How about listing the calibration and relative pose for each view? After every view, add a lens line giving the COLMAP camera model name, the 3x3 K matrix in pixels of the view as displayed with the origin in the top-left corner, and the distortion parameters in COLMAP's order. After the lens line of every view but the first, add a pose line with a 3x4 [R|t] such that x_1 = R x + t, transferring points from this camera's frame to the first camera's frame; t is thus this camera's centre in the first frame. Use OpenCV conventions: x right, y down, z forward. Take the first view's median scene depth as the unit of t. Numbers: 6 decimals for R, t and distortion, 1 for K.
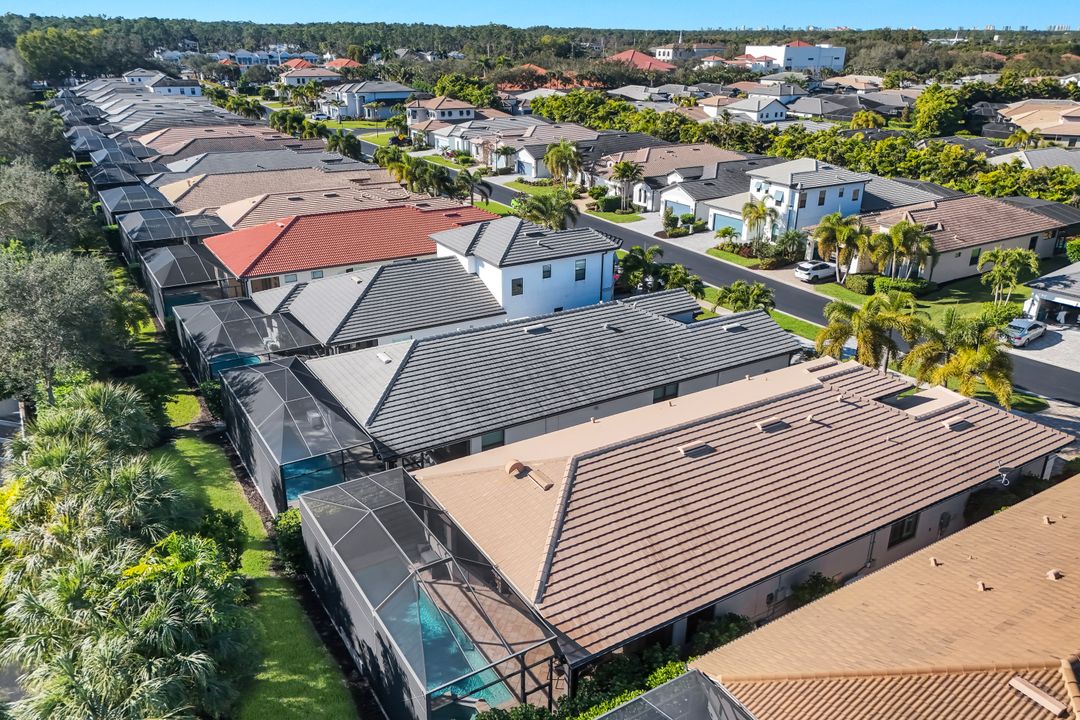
lens RADIAL K [[806.3, 0, 535.9], [0, 806.3, 357.1], [0, 0, 1]] dist [0.079745, -0.071452]
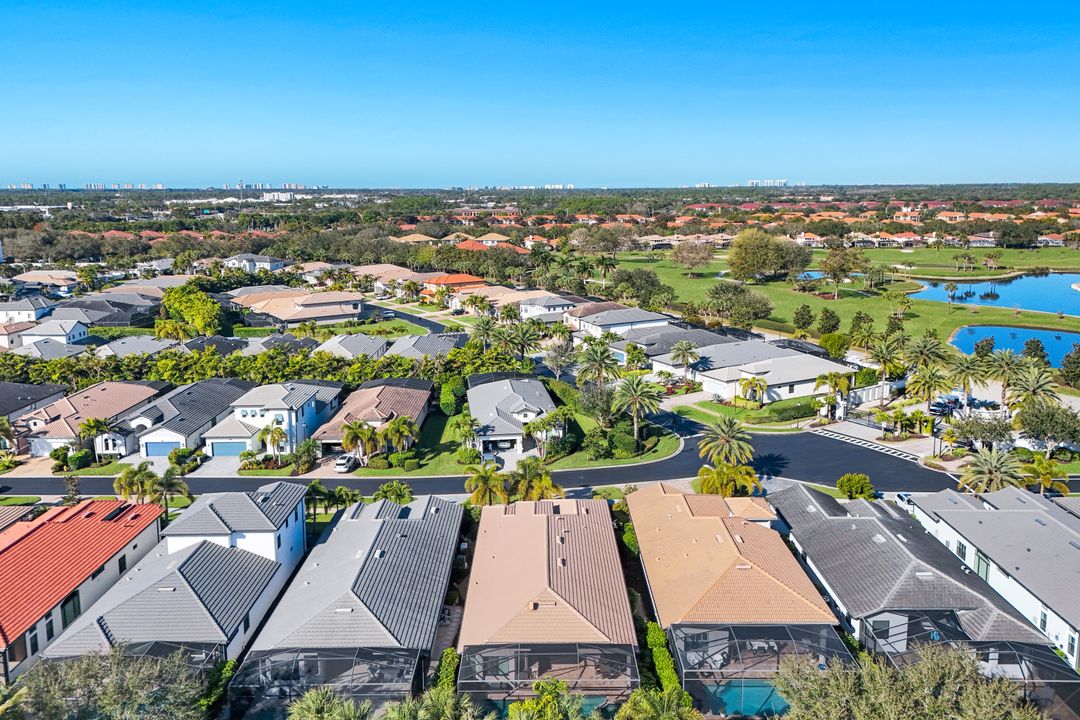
lens RADIAL K [[806.3, 0, 535.9], [0, 806.3, 357.1], [0, 0, 1]] dist [0.079745, -0.071452]
pose [[0.537337, -0.187800, 0.822192, -0.460678], [0.331853, 0.943330, -0.001410, -0.127733], [-0.775334, 0.273605, 0.569208, -0.085121]]
